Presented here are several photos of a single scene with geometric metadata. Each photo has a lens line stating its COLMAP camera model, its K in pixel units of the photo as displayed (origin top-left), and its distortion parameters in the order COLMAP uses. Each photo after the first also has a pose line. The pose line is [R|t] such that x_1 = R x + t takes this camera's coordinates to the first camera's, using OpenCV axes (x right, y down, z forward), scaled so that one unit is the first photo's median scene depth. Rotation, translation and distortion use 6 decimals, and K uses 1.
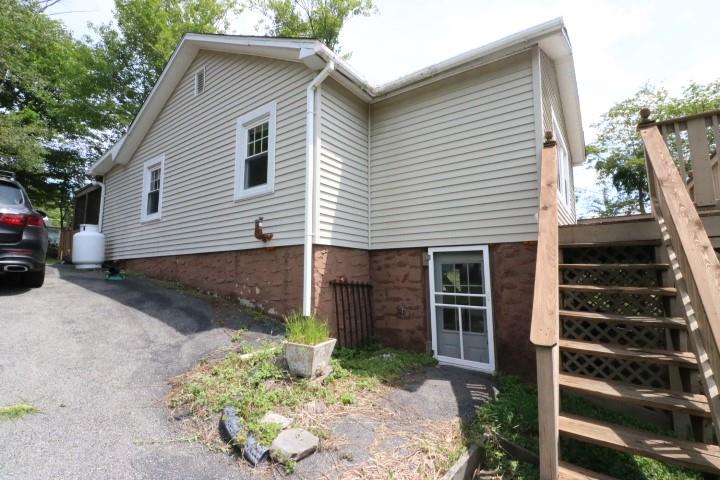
lens RADIAL K [[334.9, 0, 363.5], [0, 334.9, 238.5], [0, 0, 1]] dist [-0.005531, -0.006793]
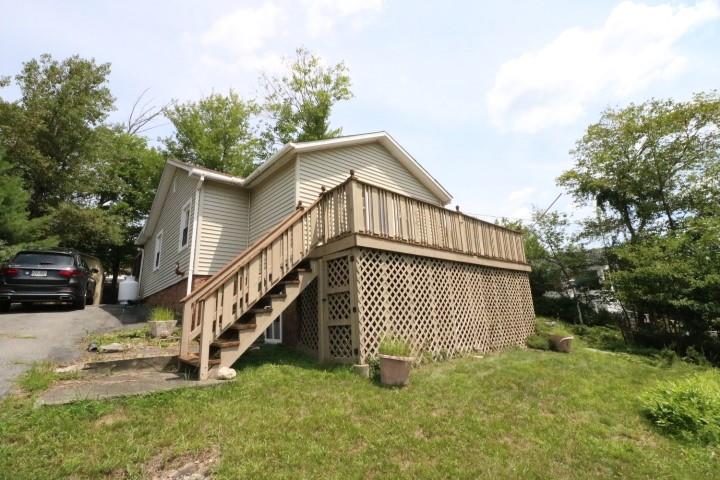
lens RADIAL K [[334.9, 0, 364.2], [0, 334.9, 235.9], [0, 0, 1]] dist [-0.005531, -0.006793]
pose [[0.972158, -0.094162, -0.214577, 0.990012], [0.064114, 0.987653, -0.142937, 0.109217], [0.225386, 0.125199, 0.966192, -0.482058]]
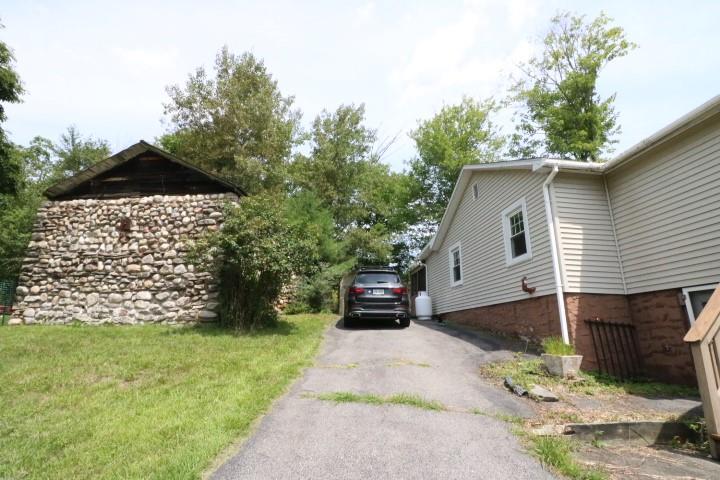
lens RADIAL K [[334.9, 0, 363.5], [0, 334.9, 238.6], [0, 0, 1]] dist [-0.005531, -0.006793]
pose [[0.677700, -0.184204, -0.711893, 0.273133], [0.054770, 0.978072, -0.200938, 0.027101], [0.733296, 0.097185, 0.672928, -0.496412]]
